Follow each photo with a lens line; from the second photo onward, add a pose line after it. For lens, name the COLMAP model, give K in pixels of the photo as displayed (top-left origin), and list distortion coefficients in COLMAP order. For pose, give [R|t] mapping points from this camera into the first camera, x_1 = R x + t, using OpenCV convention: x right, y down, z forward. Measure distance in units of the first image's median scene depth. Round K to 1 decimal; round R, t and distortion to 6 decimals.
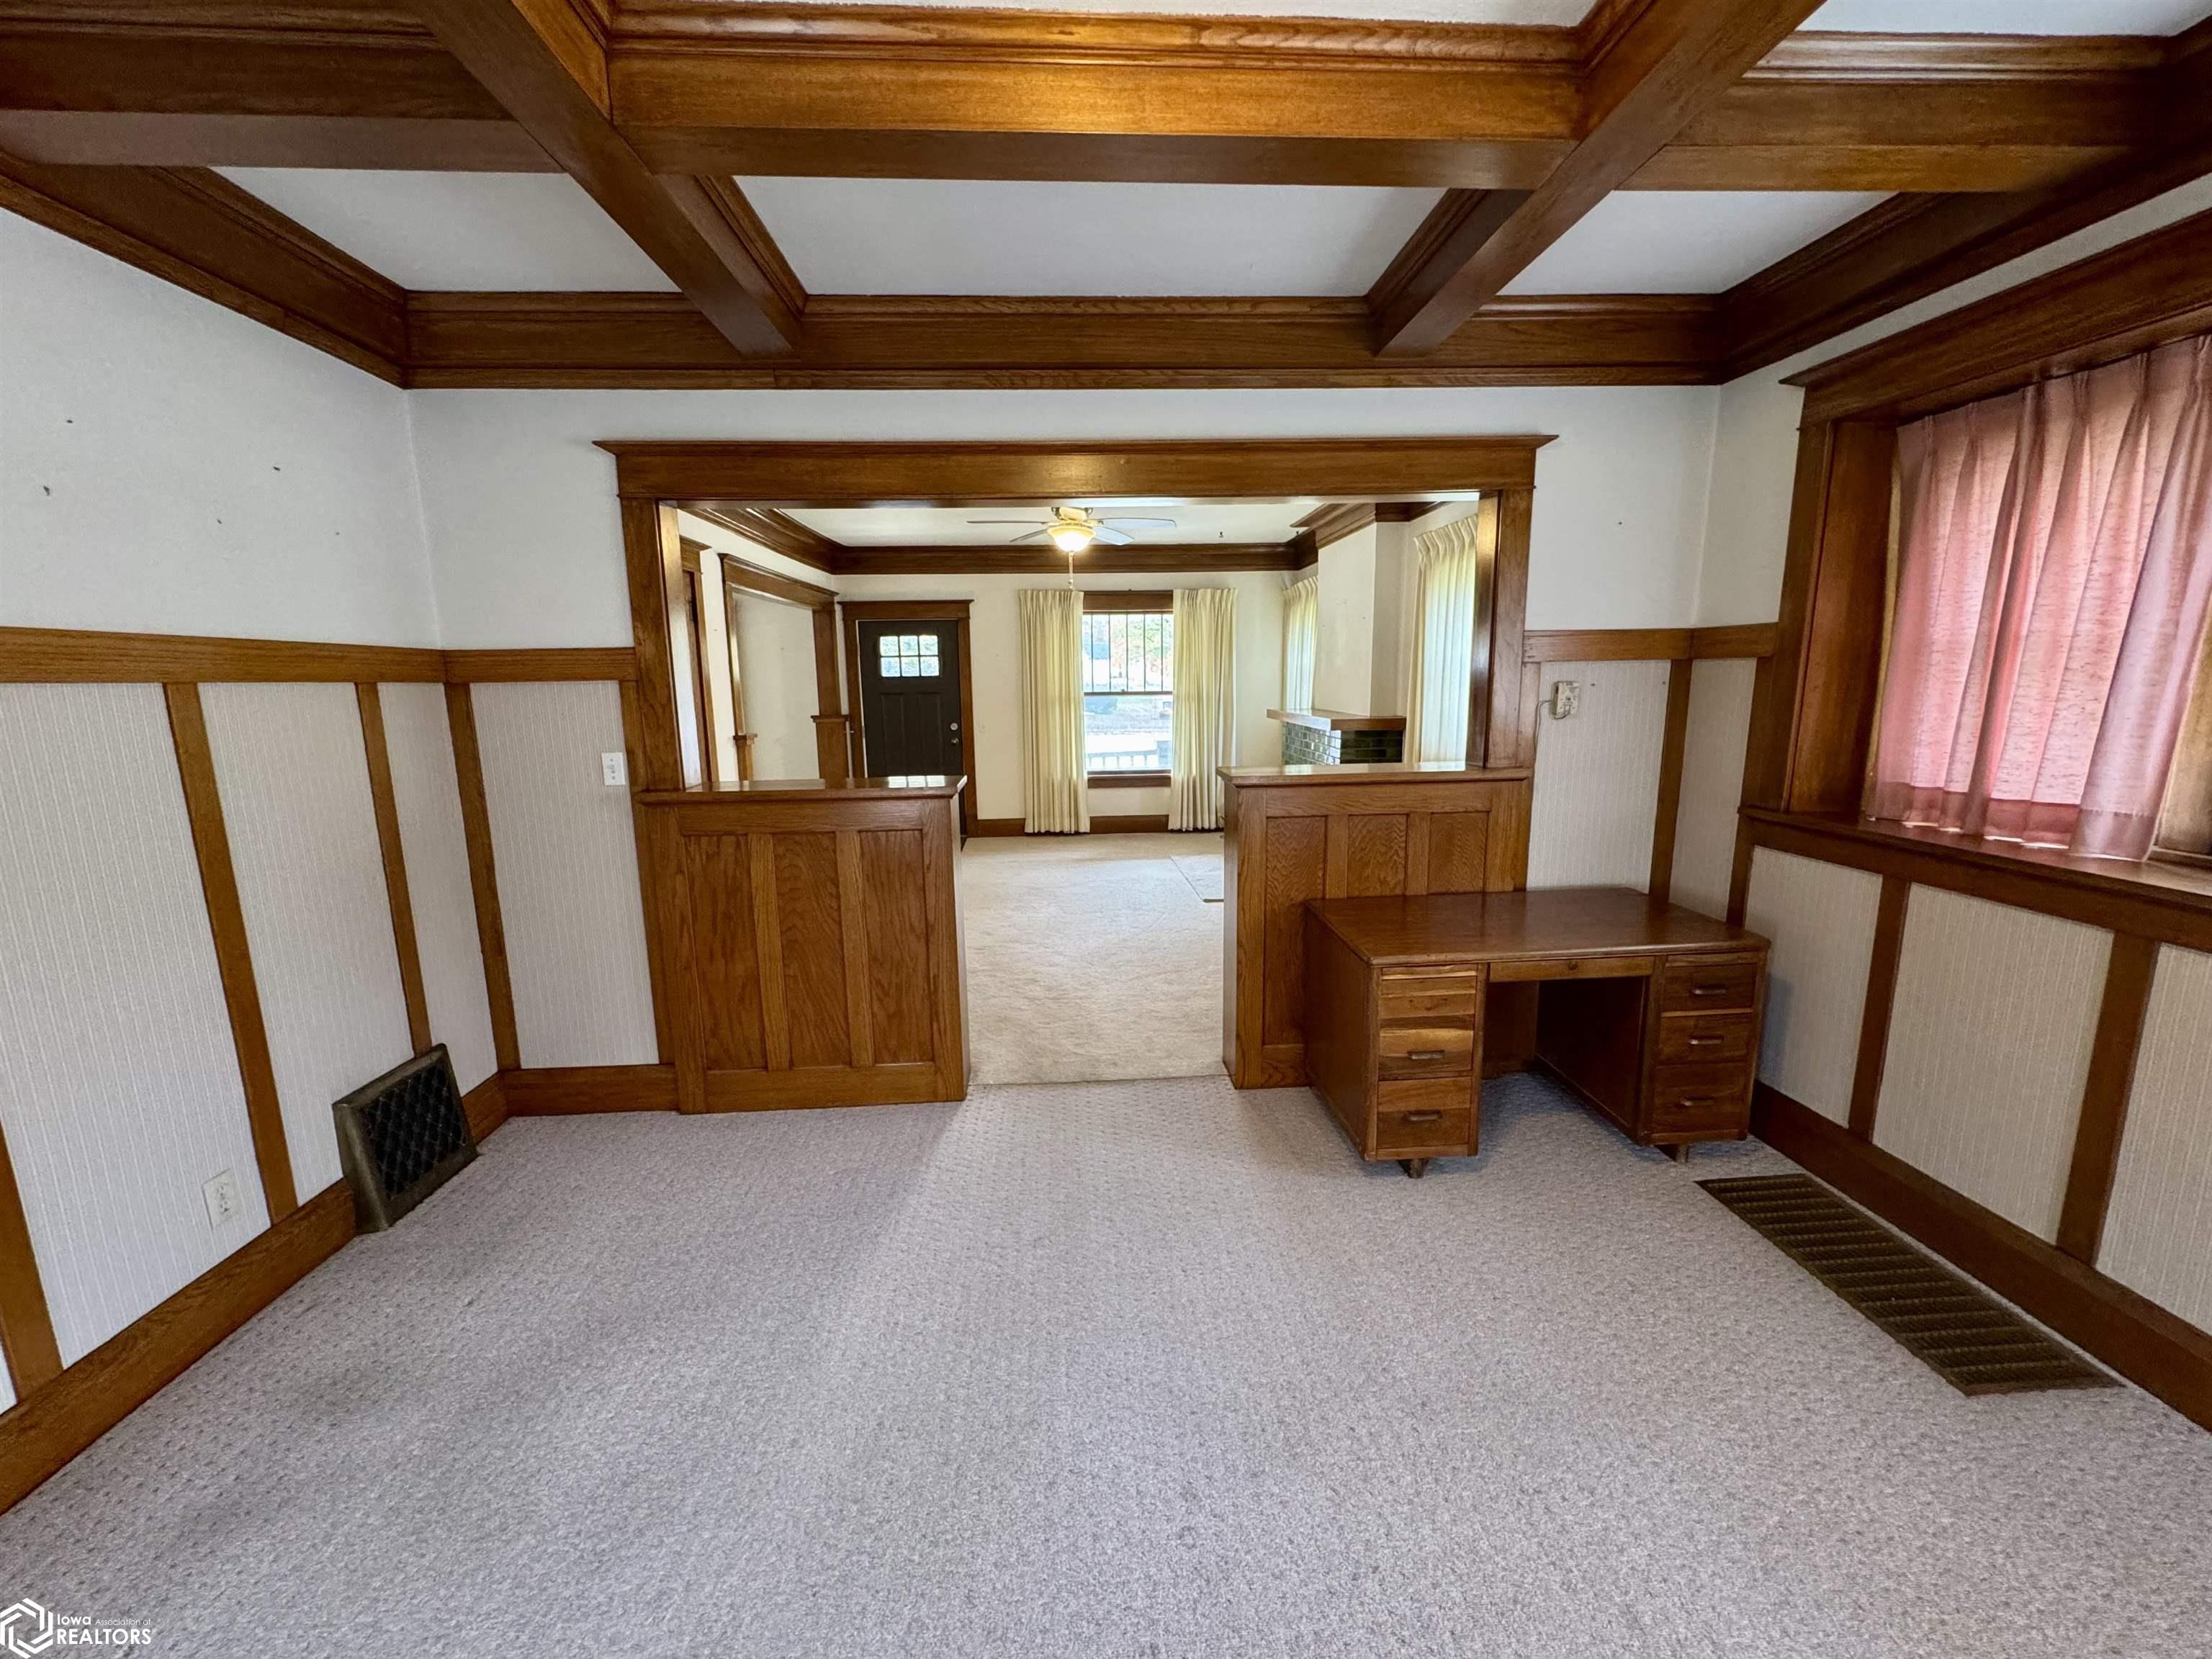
lens RADIAL K [[883.5, 0, 1107.8], [0, 883.5, 833.1], [0, 0, 1]] dist [0.001636, 0.000100]
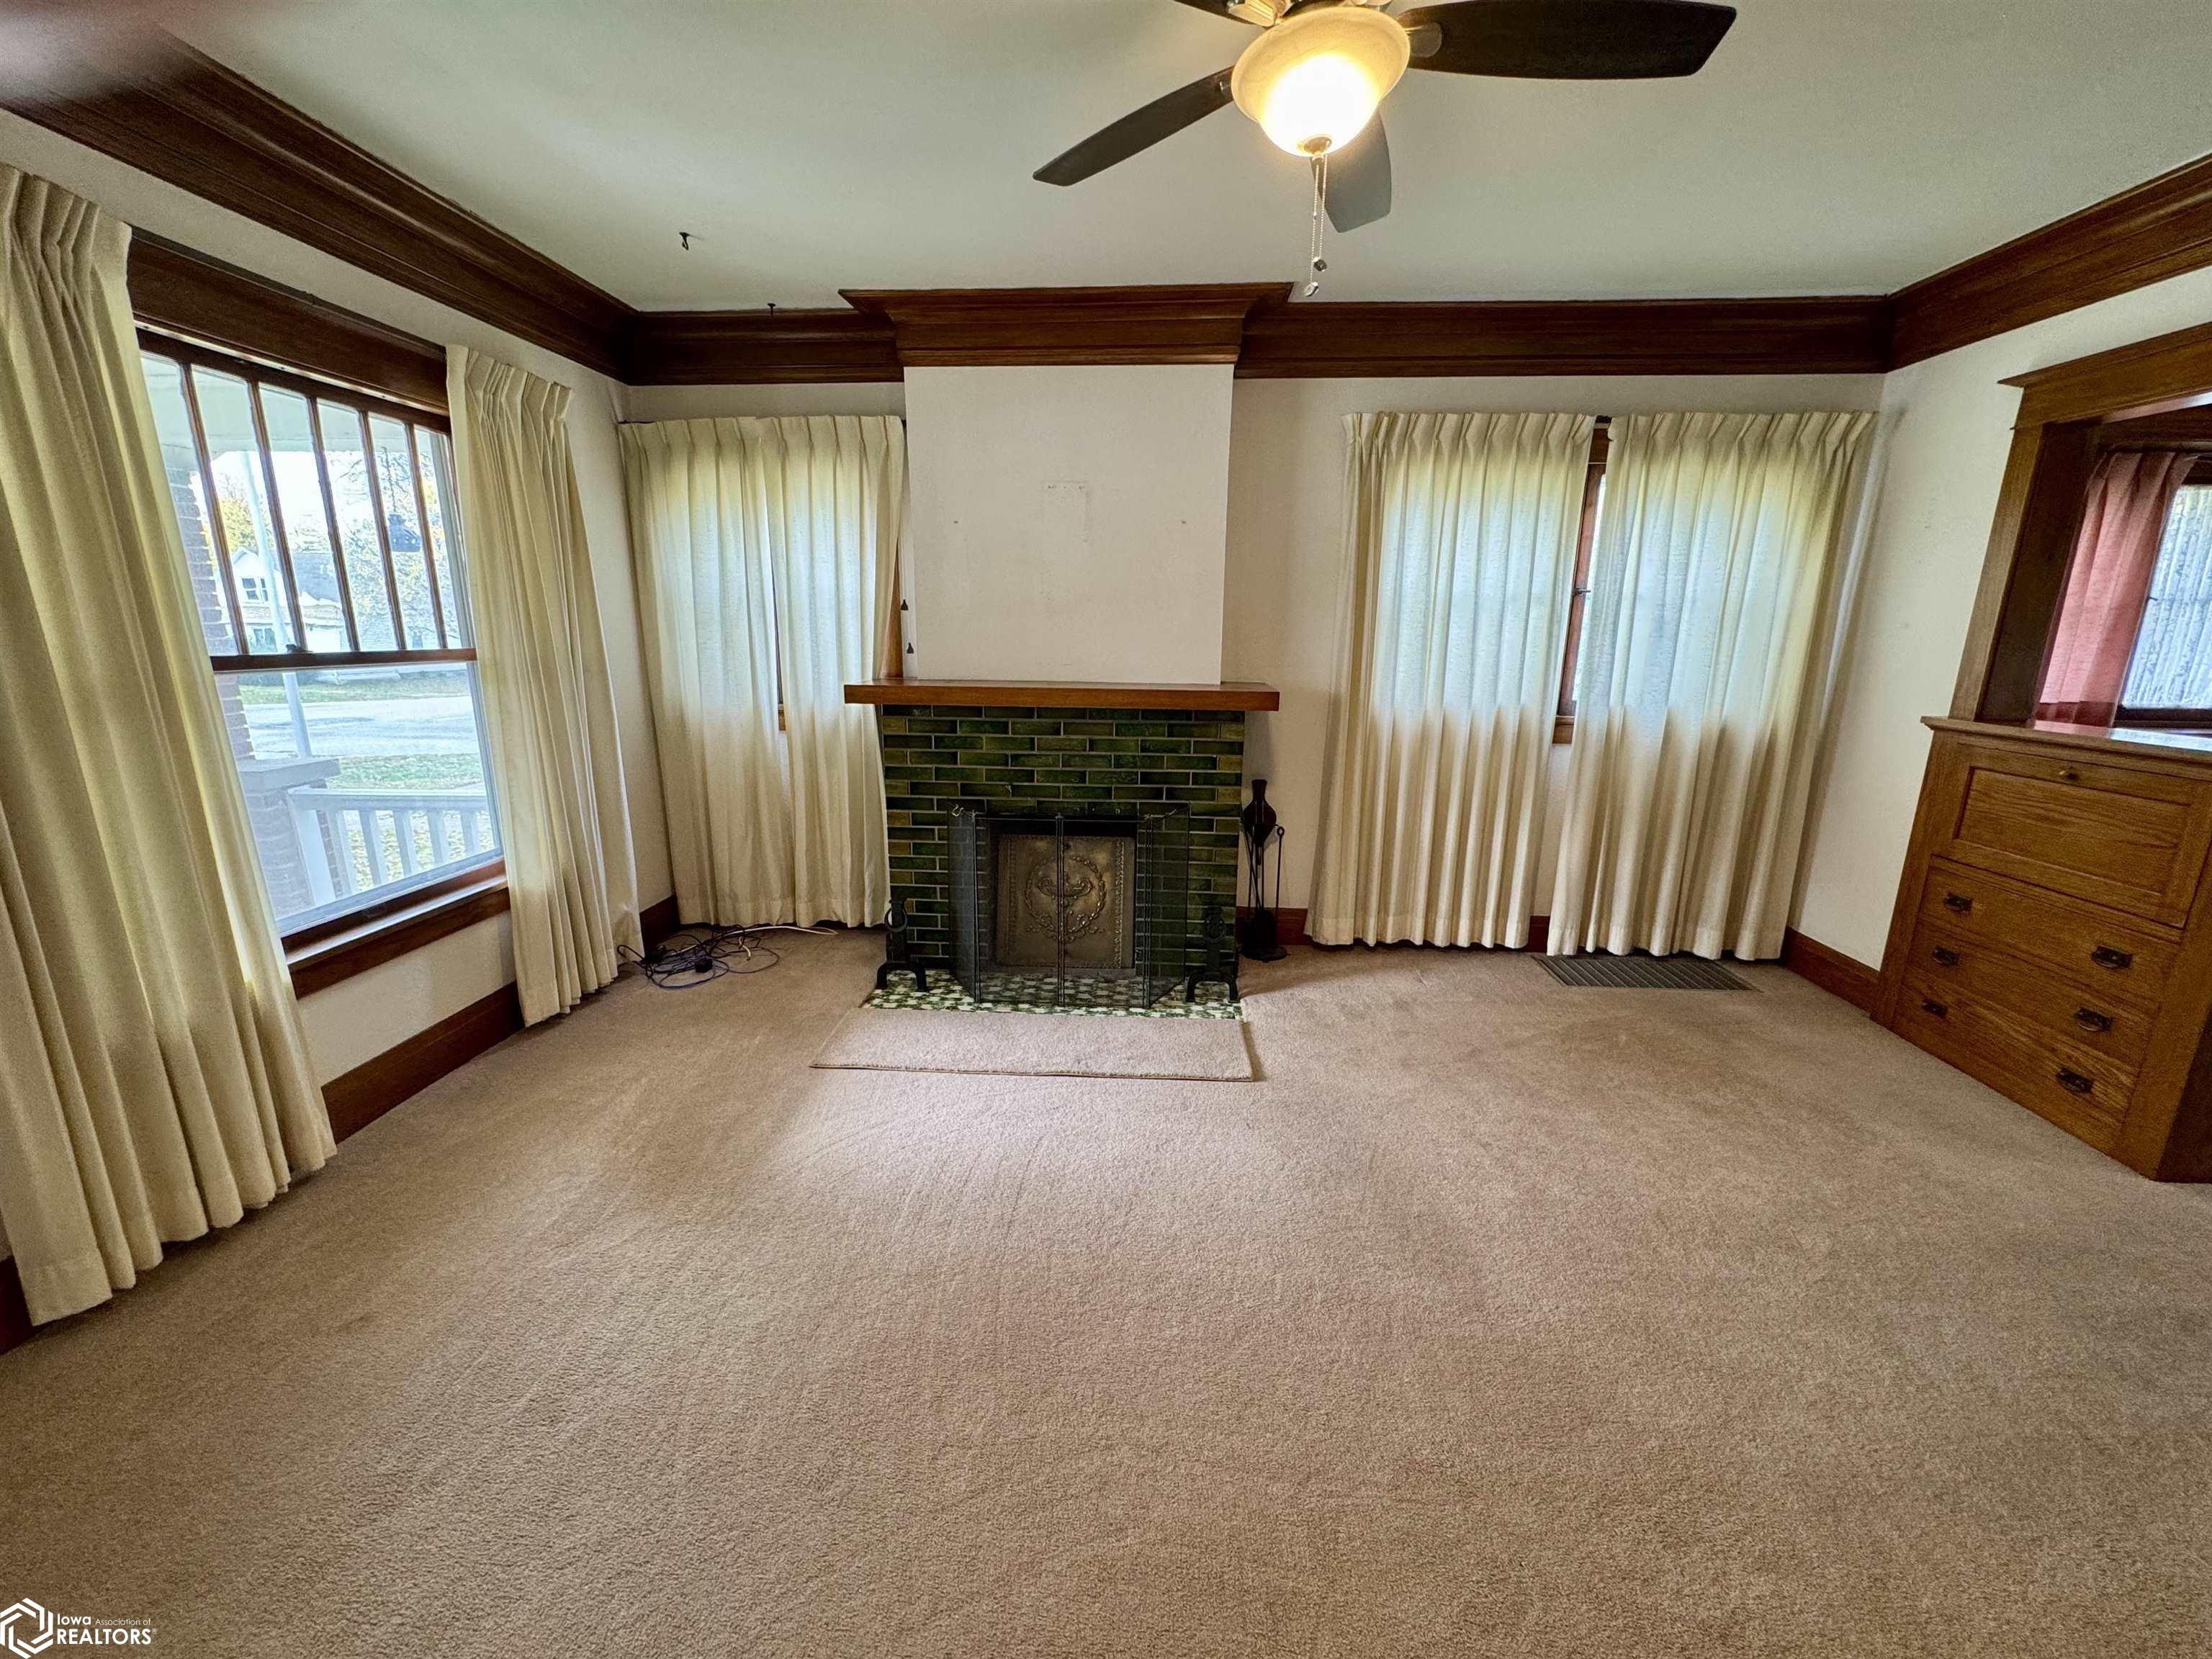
lens RADIAL K [[883.5, 0, 1103.9], [0, 883.5, 822.5], [0, 0, 1]] dist [0.001636, 0.000100]
pose [[0.126177, -0.202960, 0.971023, -0.249088], [0.172999, 0.968349, 0.179921, -0.113947], [-0.976806, 0.145285, 0.157295, 0.708625]]
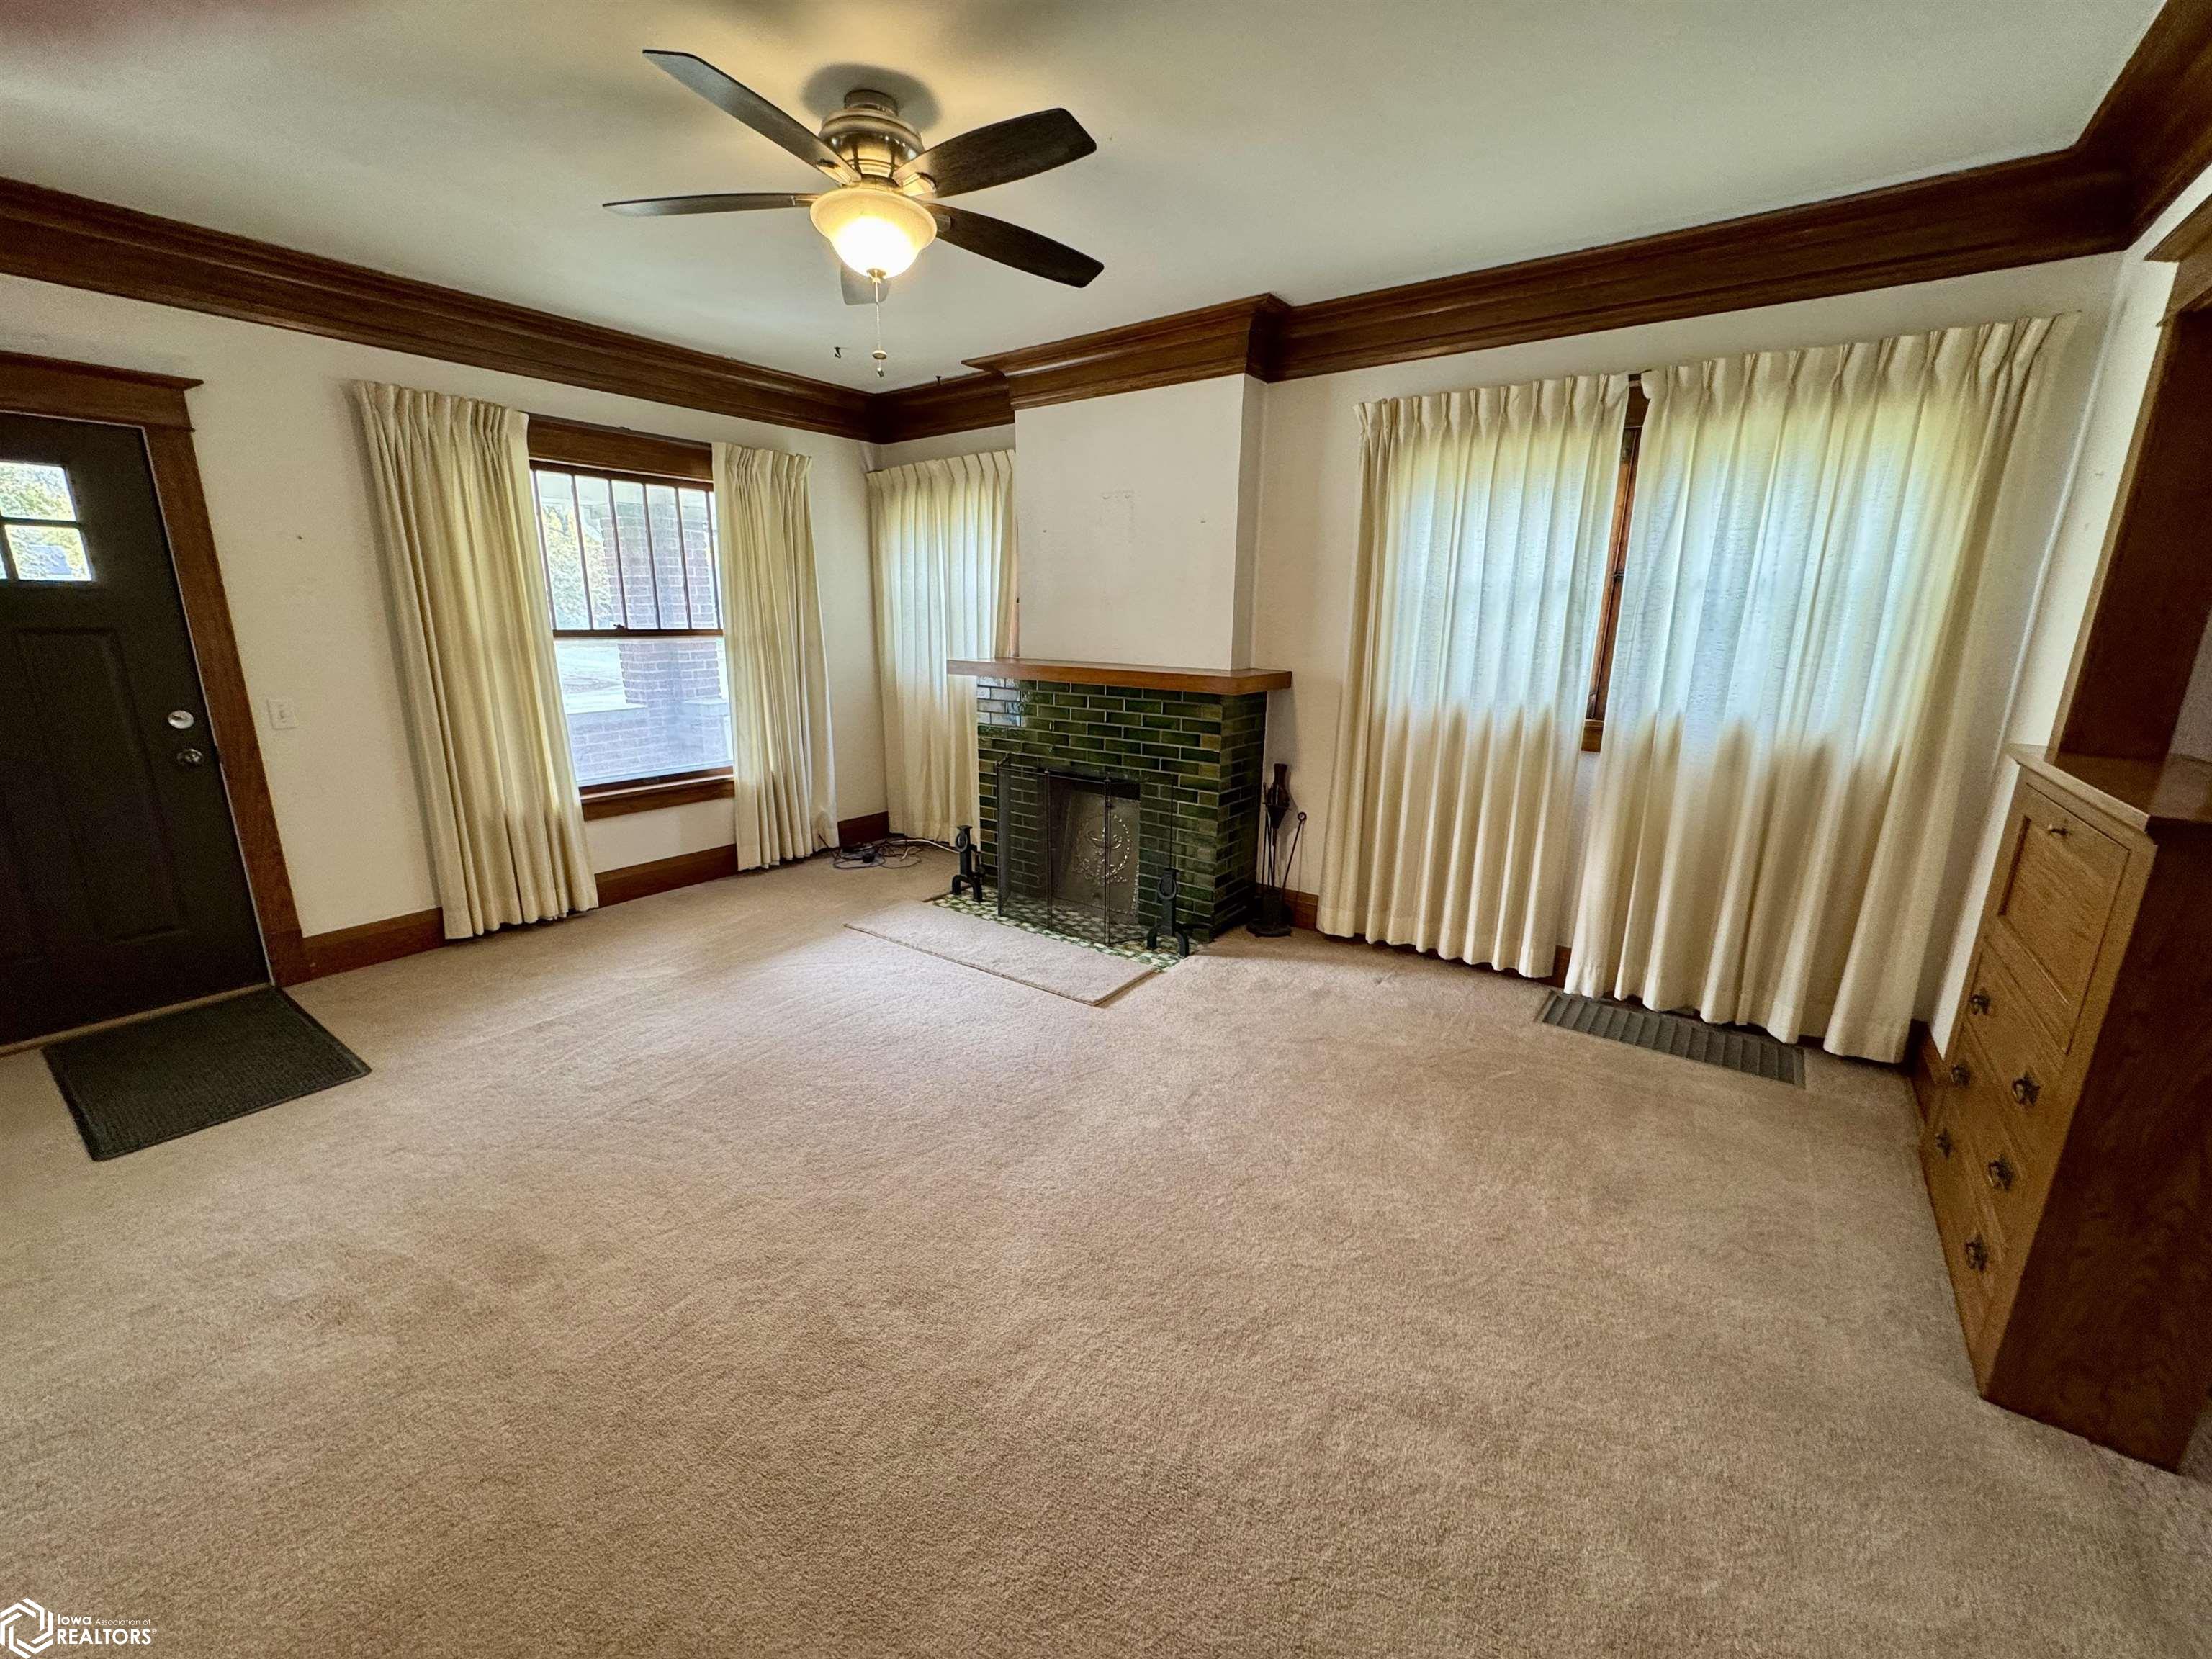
lens RADIAL K [[883.5, 0, 1104.4], [0, 883.5, 822.9], [0, 0, 1]] dist [0.001636, 0.000100]
pose [[0.642686, -0.157190, 0.749831, -0.212343], [0.122827, 0.987206, 0.101676, -0.065747], [-0.756220, 0.026754, 0.653771, 0.447681]]
